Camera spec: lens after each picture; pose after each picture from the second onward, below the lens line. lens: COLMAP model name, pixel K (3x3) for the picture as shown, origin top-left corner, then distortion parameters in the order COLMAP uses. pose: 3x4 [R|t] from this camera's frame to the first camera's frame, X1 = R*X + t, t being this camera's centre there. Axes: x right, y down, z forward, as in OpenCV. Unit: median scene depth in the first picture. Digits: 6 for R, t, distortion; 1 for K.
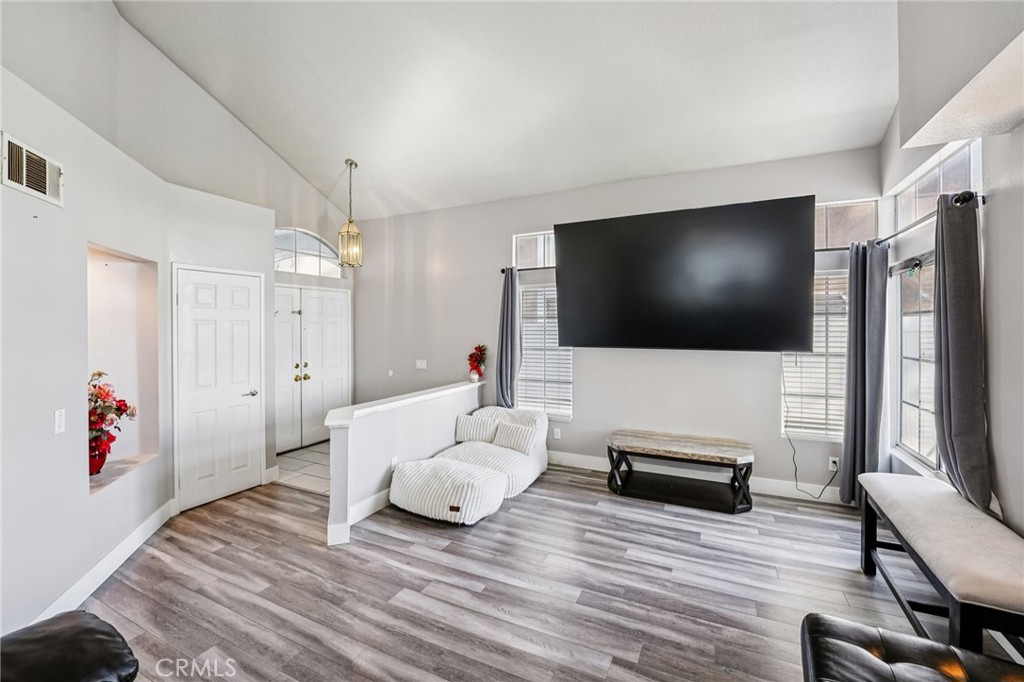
lens RADIAL K [[421.2, 0, 510.5], [0, 421.2, 338.5], [0, 0, 1]] dist [-0.013669, 0.000804]
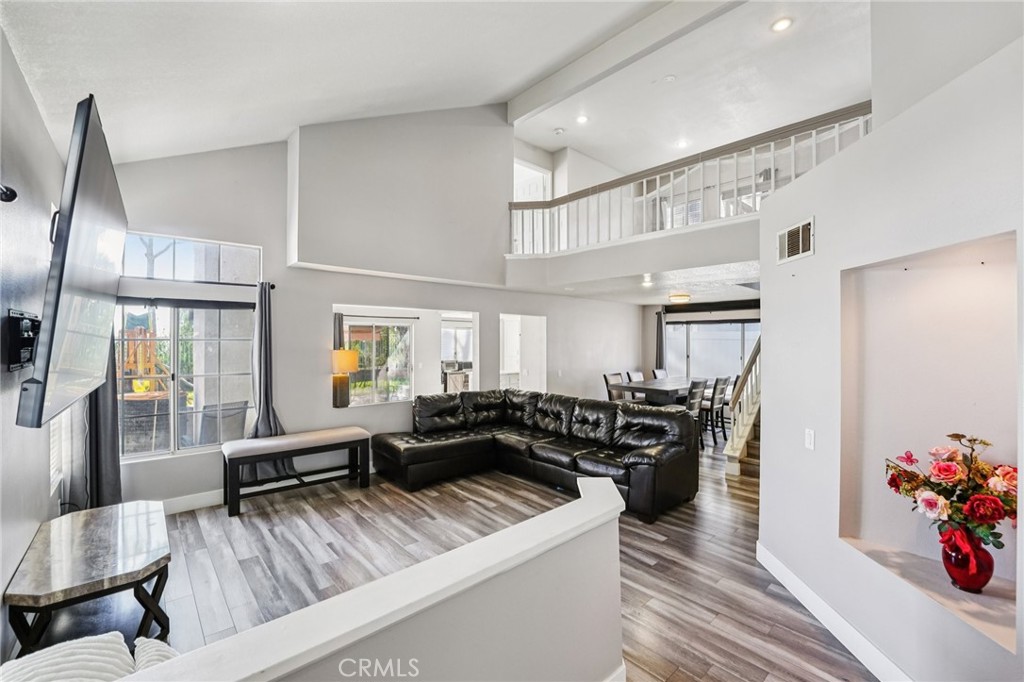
lens RADIAL K [[421.2, 0, 510.5], [0, 421.2, 338.5], [0, 0, 1]] dist [-0.013669, 0.000804]
pose [[-0.928148, 0.001975, 0.372207, -0.621163], [0.005414, 0.999952, 0.008196, -0.082950], [-0.372173, 0.009622, -0.928113, 2.003475]]
